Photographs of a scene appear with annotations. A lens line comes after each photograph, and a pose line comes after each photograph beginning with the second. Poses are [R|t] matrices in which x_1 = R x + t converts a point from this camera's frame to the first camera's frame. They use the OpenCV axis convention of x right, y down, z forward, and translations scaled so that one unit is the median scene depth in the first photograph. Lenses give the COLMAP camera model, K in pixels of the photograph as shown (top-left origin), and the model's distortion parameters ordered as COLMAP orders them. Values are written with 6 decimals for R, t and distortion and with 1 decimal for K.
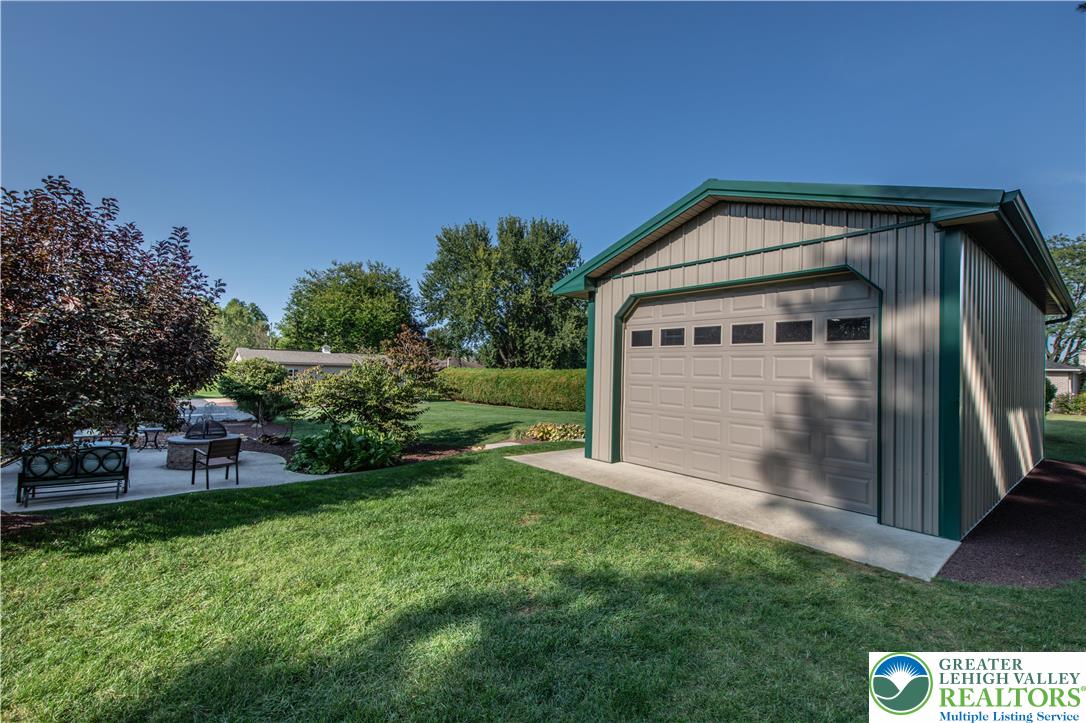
lens RADIAL K [[472.3, 0, 541.5], [0, 472.3, 366.2], [0, 0, 1]] dist [-0.000469, 0.000034]
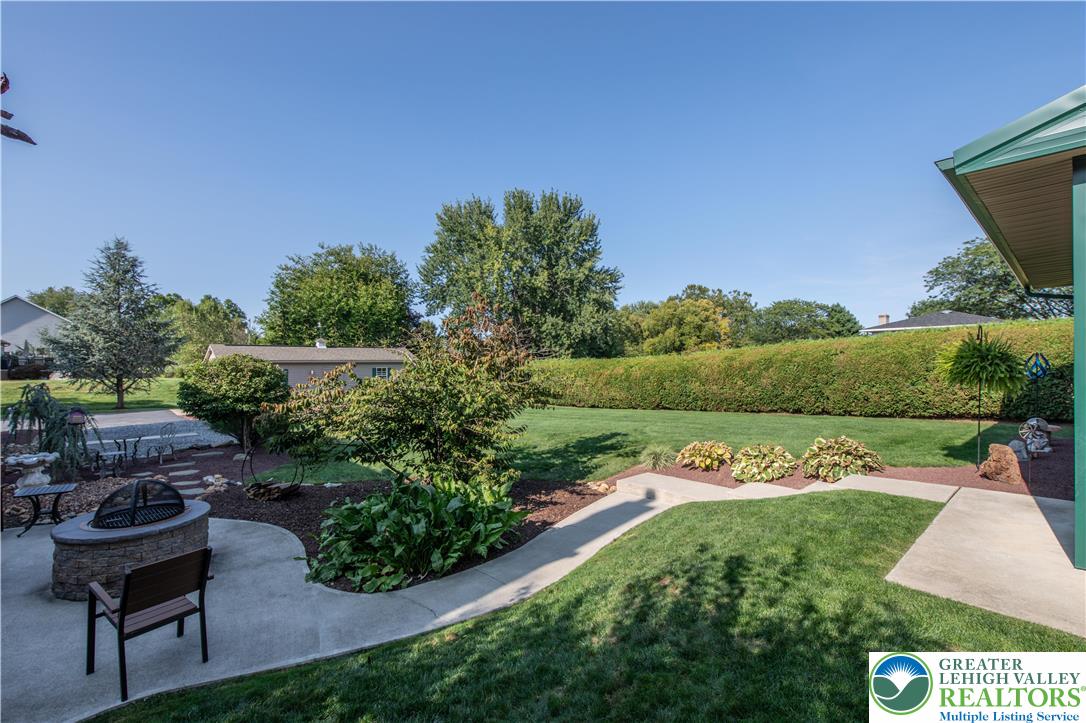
lens RADIAL K [[469.4, 0, 543.0], [0, 469.4, 361.5], [0, 0, 1]] dist [0.000009, -0.000087]
pose [[0.998766, -0.032378, 0.037653, -0.066079], [0.031947, 0.999418, 0.011992, -0.000773], [-0.038020, -0.010774, 0.999219, 0.107754]]
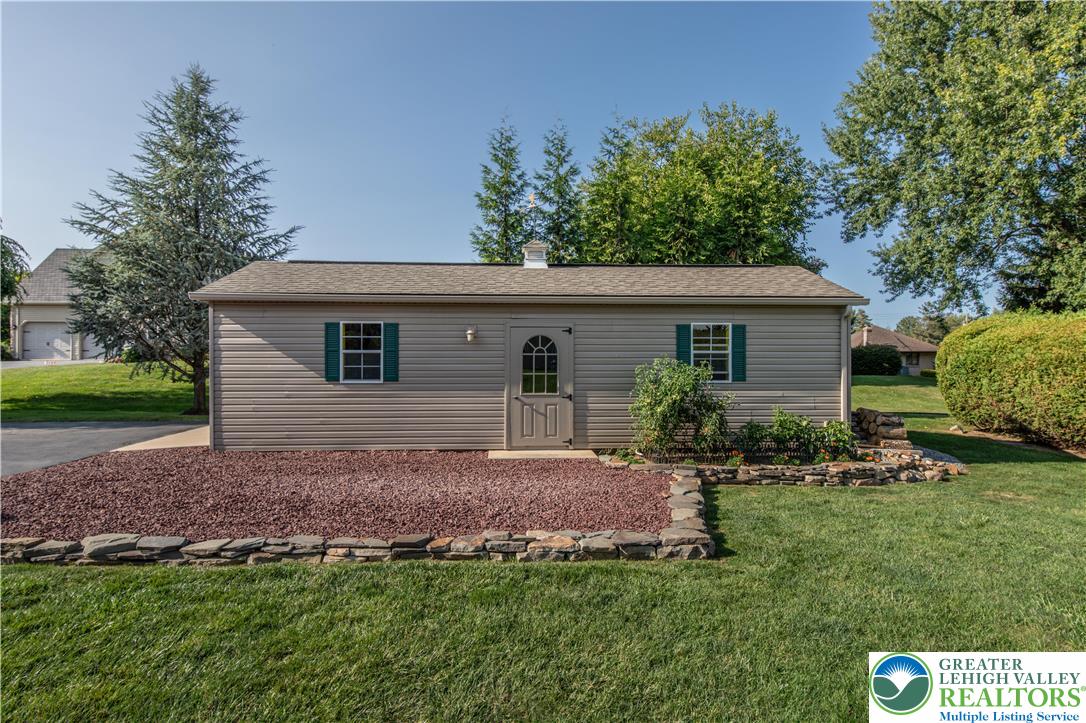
lens RADIAL K [[565.5, 0, 543.0], [0, 565.5, 361.5], [0, 0, 1]] dist [0.000541, 0.000097]
pose [[0.792019, -0.015997, -0.610287, -0.169861], [0.018862, 0.999821, -0.001729, 0.017903], [0.610206, -0.010141, 0.792178, 0.498222]]
